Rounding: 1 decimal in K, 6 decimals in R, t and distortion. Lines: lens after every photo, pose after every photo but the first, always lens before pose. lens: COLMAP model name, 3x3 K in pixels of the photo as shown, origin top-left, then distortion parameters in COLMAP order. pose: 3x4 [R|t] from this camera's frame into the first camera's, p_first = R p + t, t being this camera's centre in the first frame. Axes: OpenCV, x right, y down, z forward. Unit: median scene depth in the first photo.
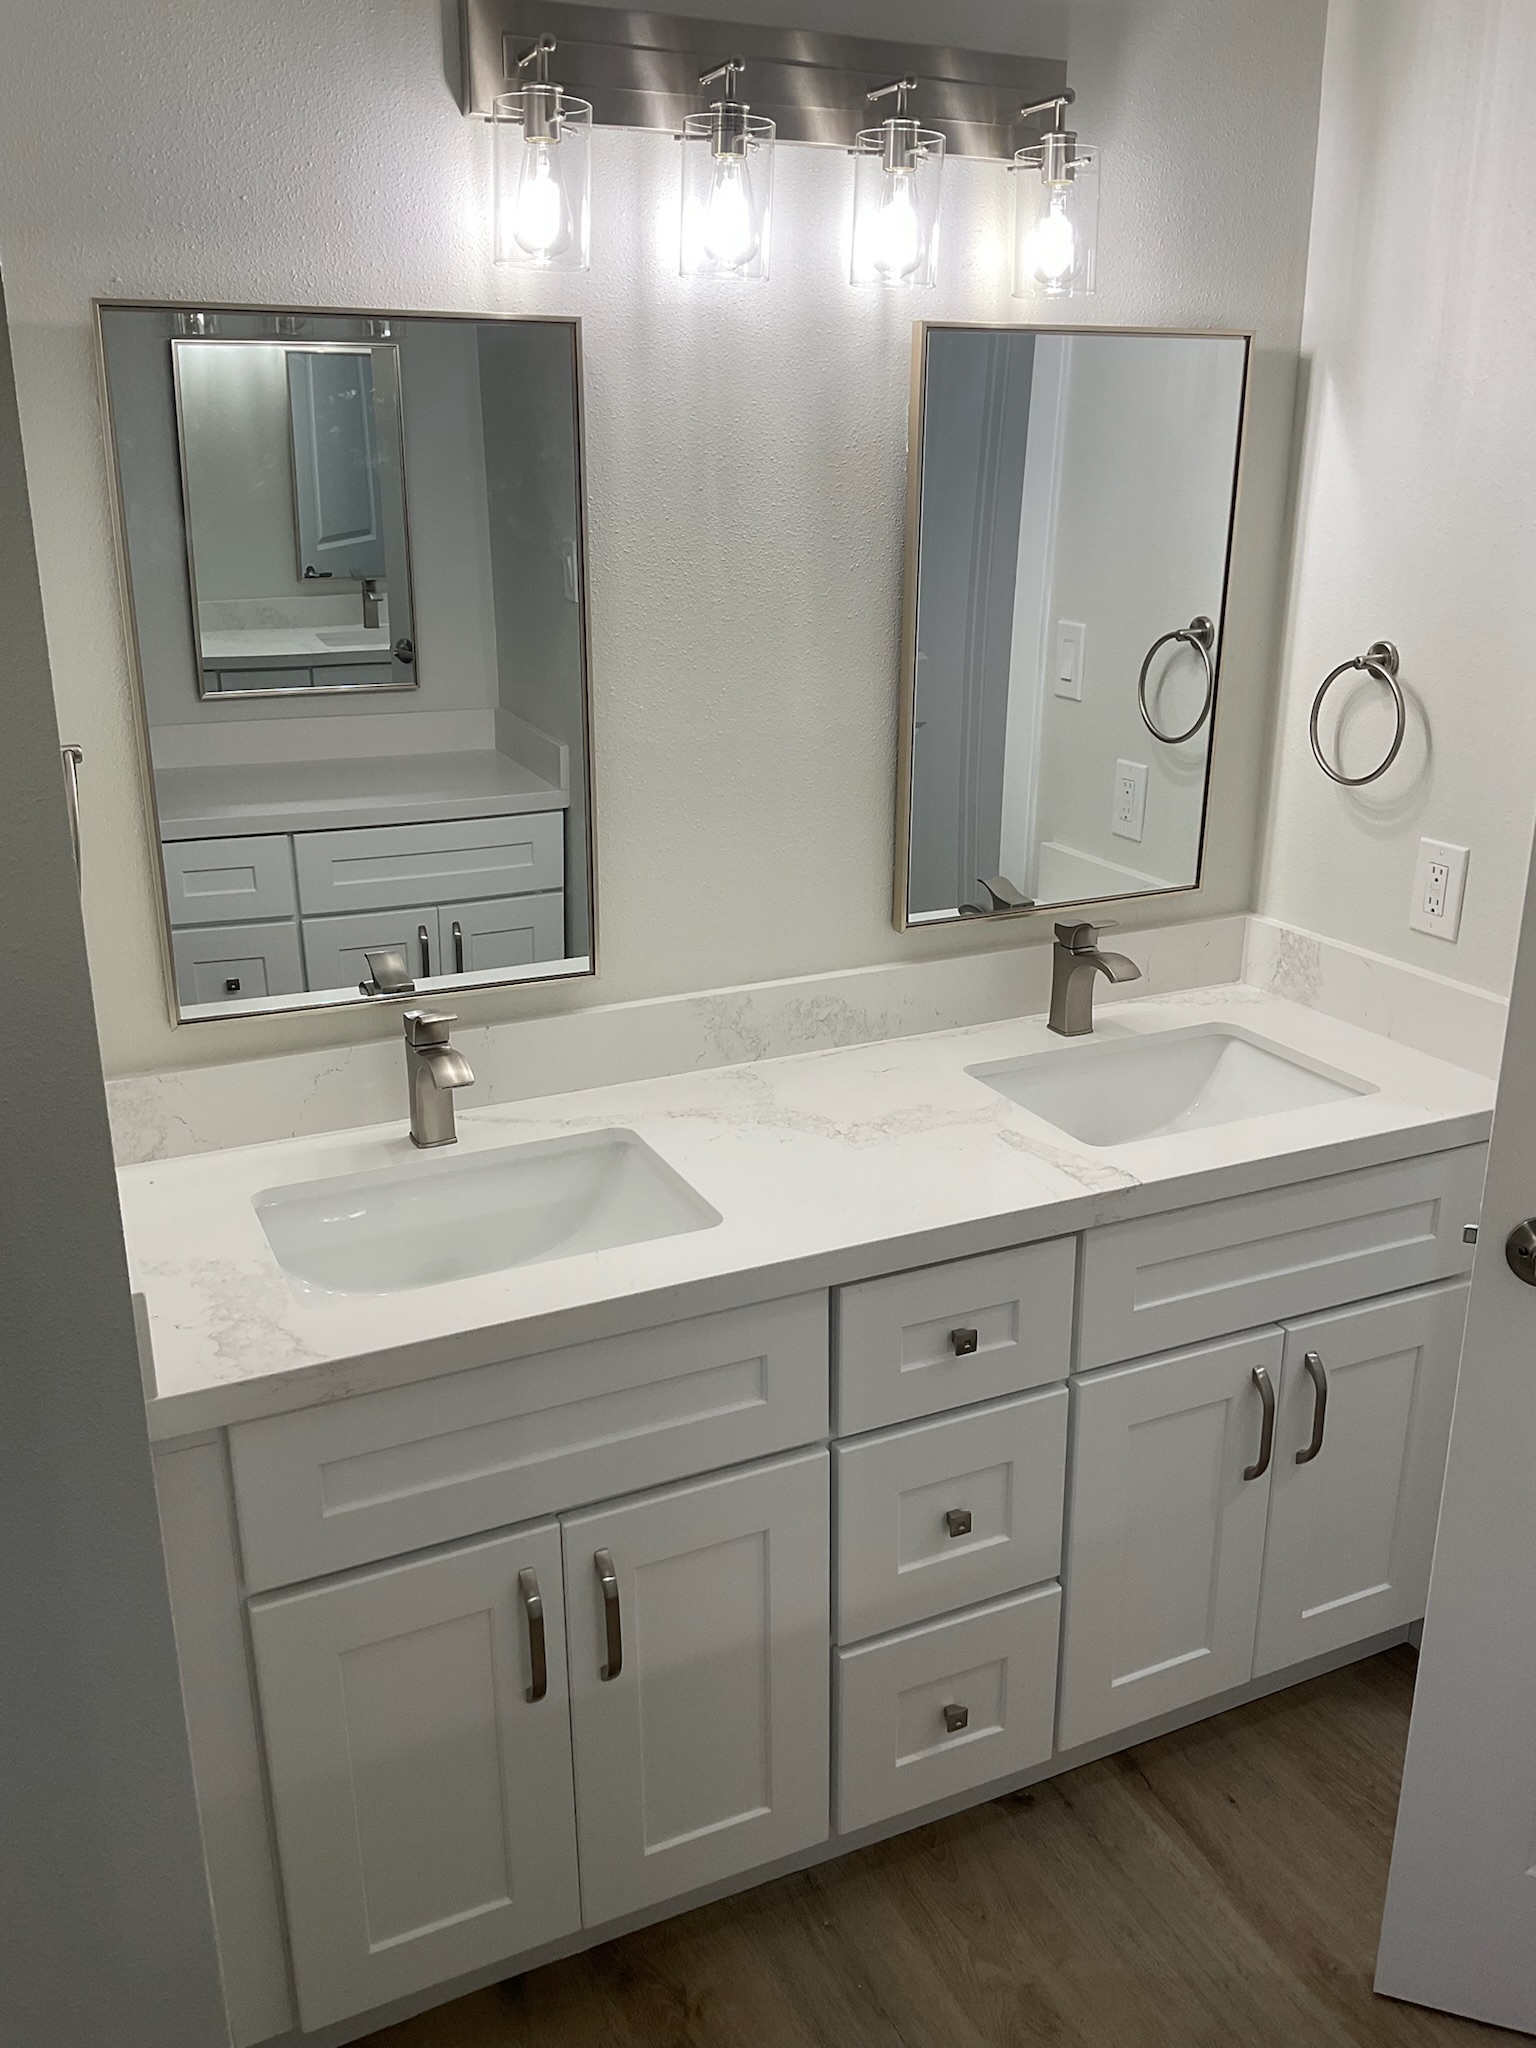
lens RADIAL K [[1653.5, 0, 762.8], [0, 1653.5, 1014.9], [0, 0, 1]] dist [0.001434, -0.086922]
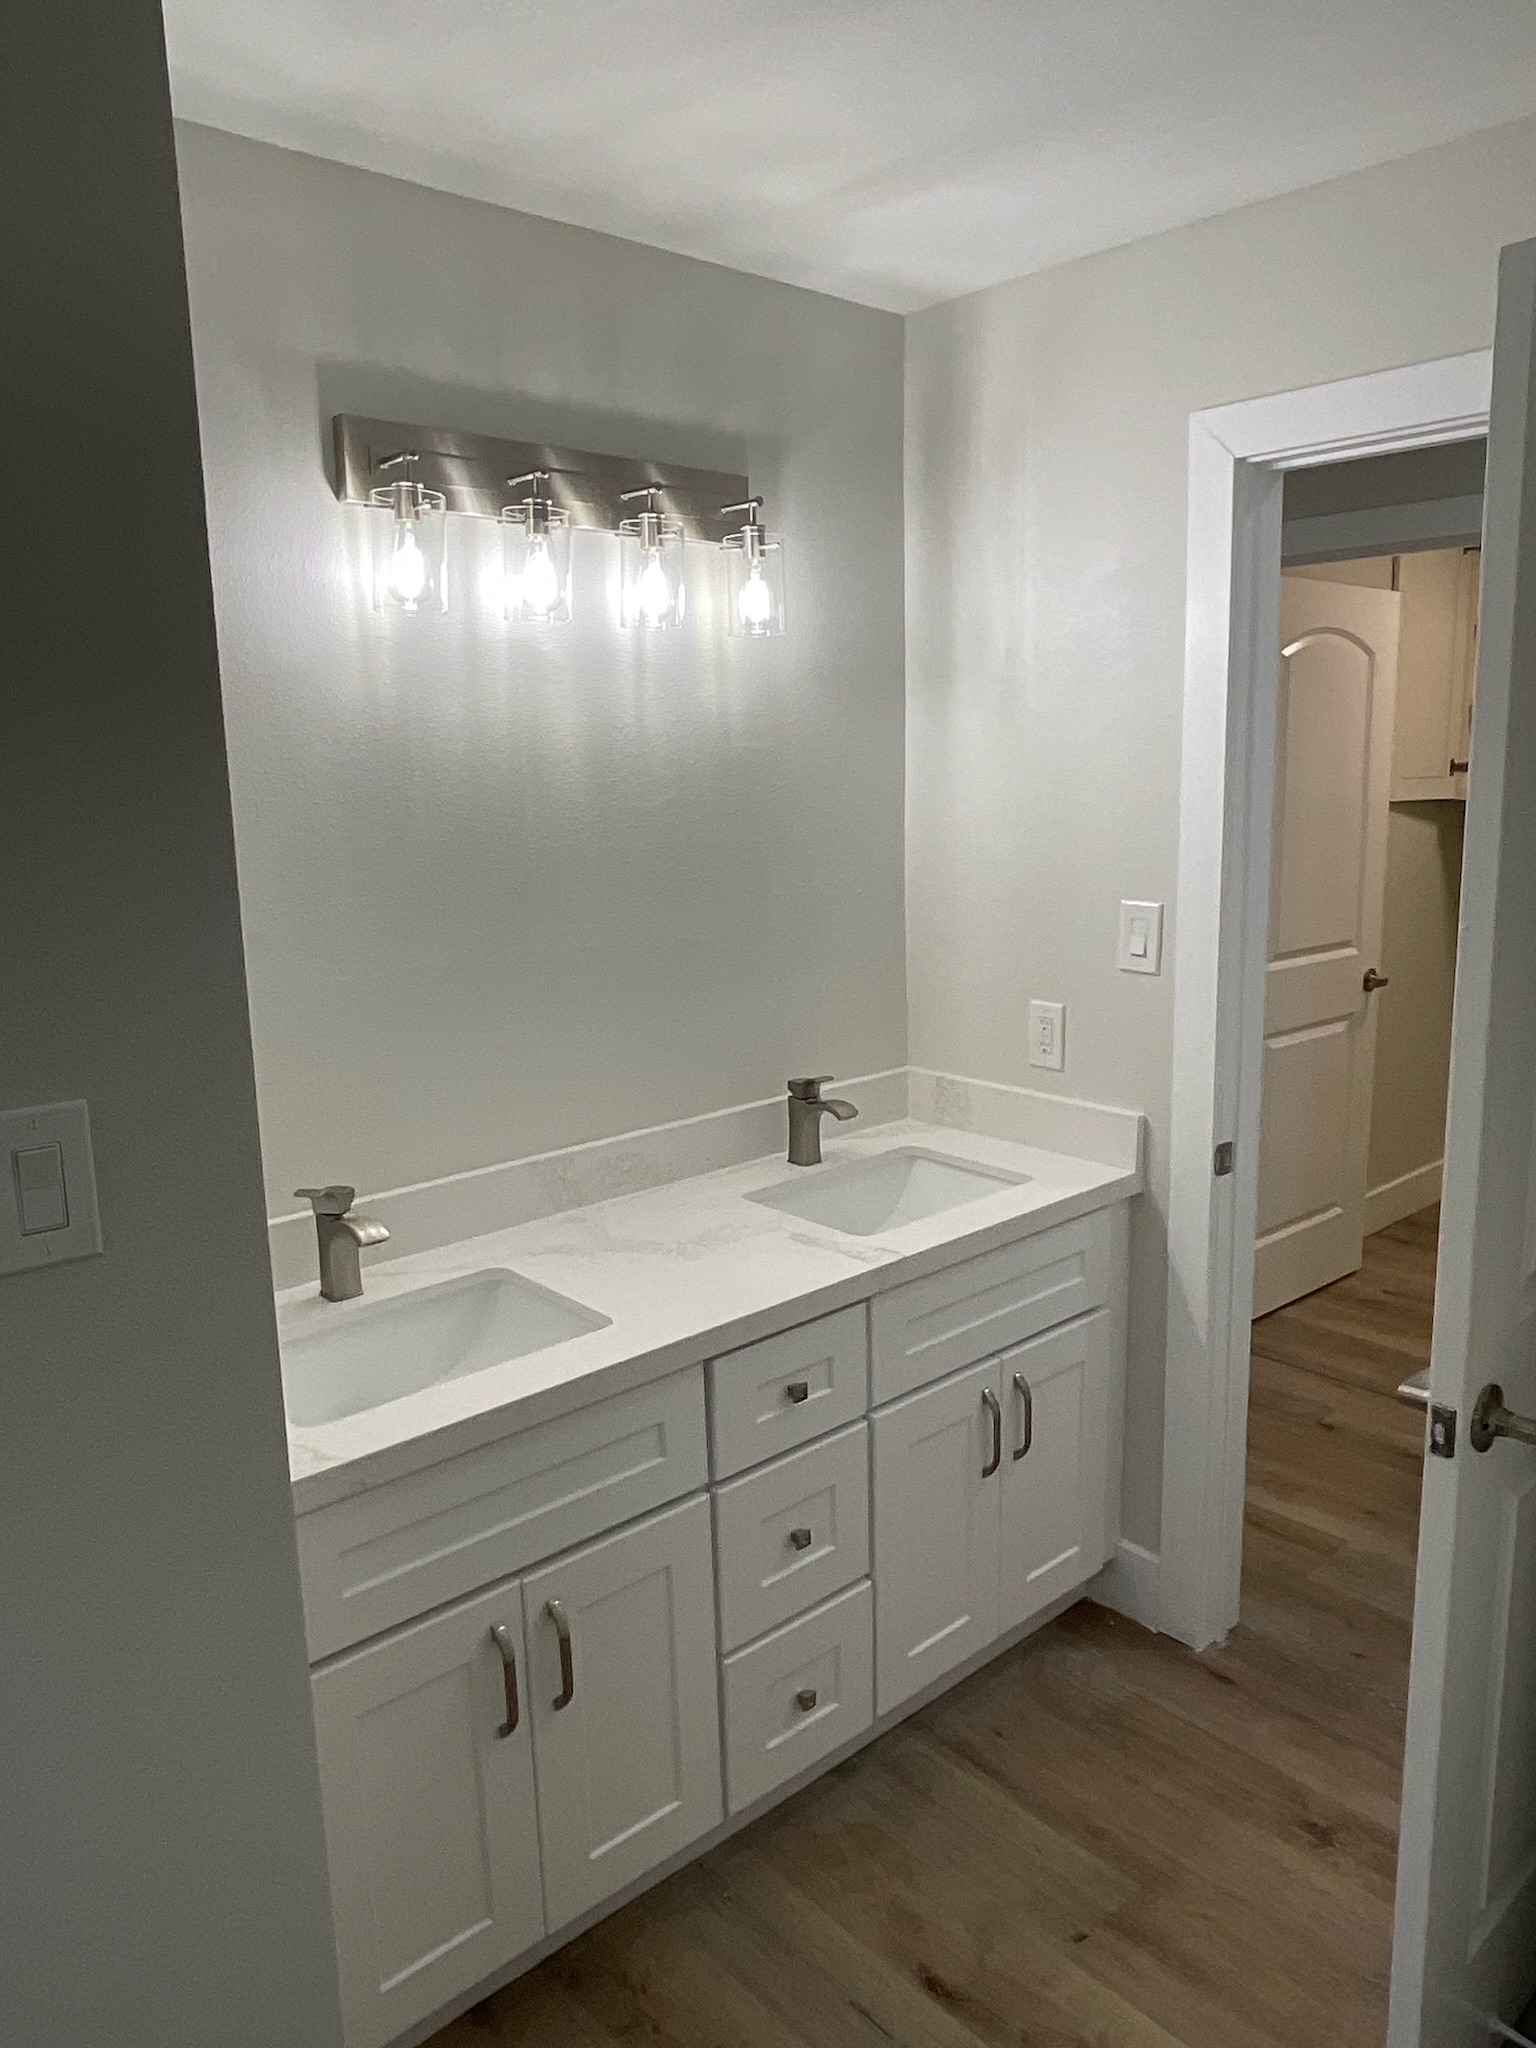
lens RADIAL K [[1405.4, 0, 770.0], [0, 1405.4, 993.6], [0, 0, 1]] dist [-0.057302, -0.001682]
pose [[0.952669, -0.060420, 0.297946, -0.193785], [0.104848, 0.985220, -0.135454, 0.030112], [-0.285358, 0.160281, 0.944924, -0.088607]]
